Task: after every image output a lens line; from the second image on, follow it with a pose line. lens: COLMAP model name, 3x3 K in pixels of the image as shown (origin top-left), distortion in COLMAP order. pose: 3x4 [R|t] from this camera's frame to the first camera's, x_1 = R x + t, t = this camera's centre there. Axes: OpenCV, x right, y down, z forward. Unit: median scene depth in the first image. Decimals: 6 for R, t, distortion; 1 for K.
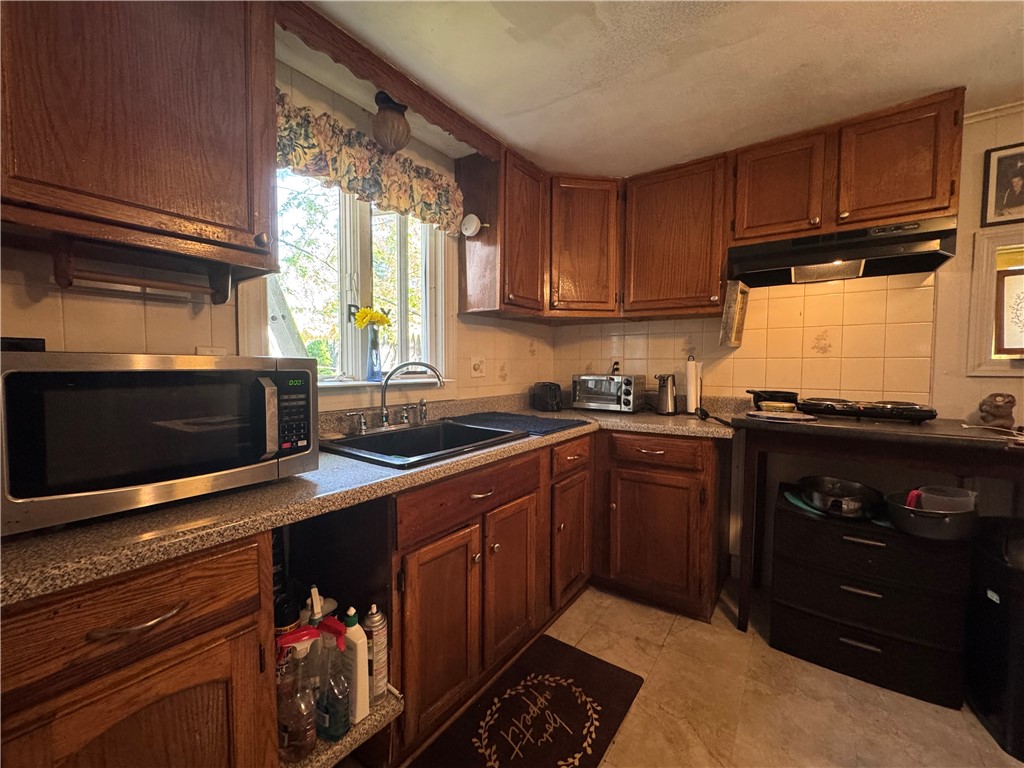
lens RADIAL K [[411.4, 0, 512.0], [0, 411.4, 384.0], [0, 0, 1]] dist [-0.002505, -0.000211]
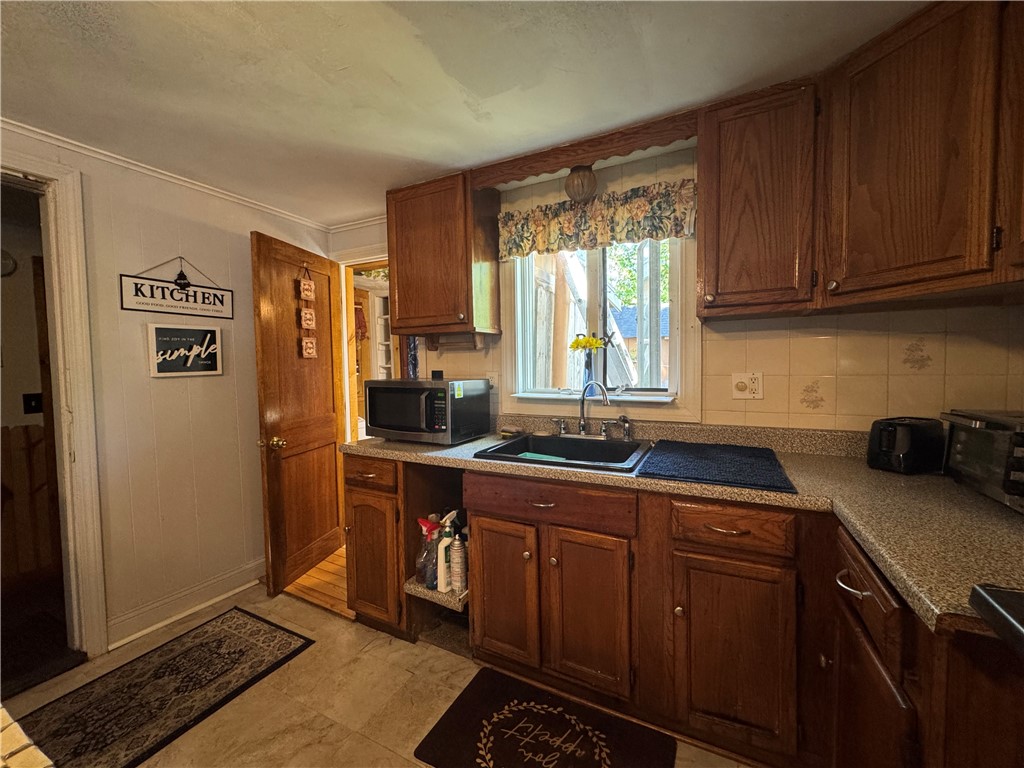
lens RADIAL K [[411.4, 0, 512.0], [0, 411.4, 384.0], [0, 0, 1]] dist [-0.002505, -0.000211]
pose [[0.156179, 0.038432, -0.986981, 0.904167], [-0.034609, 0.998842, 0.033418, -0.082931], [0.987122, 0.028939, 0.157329, 0.665040]]
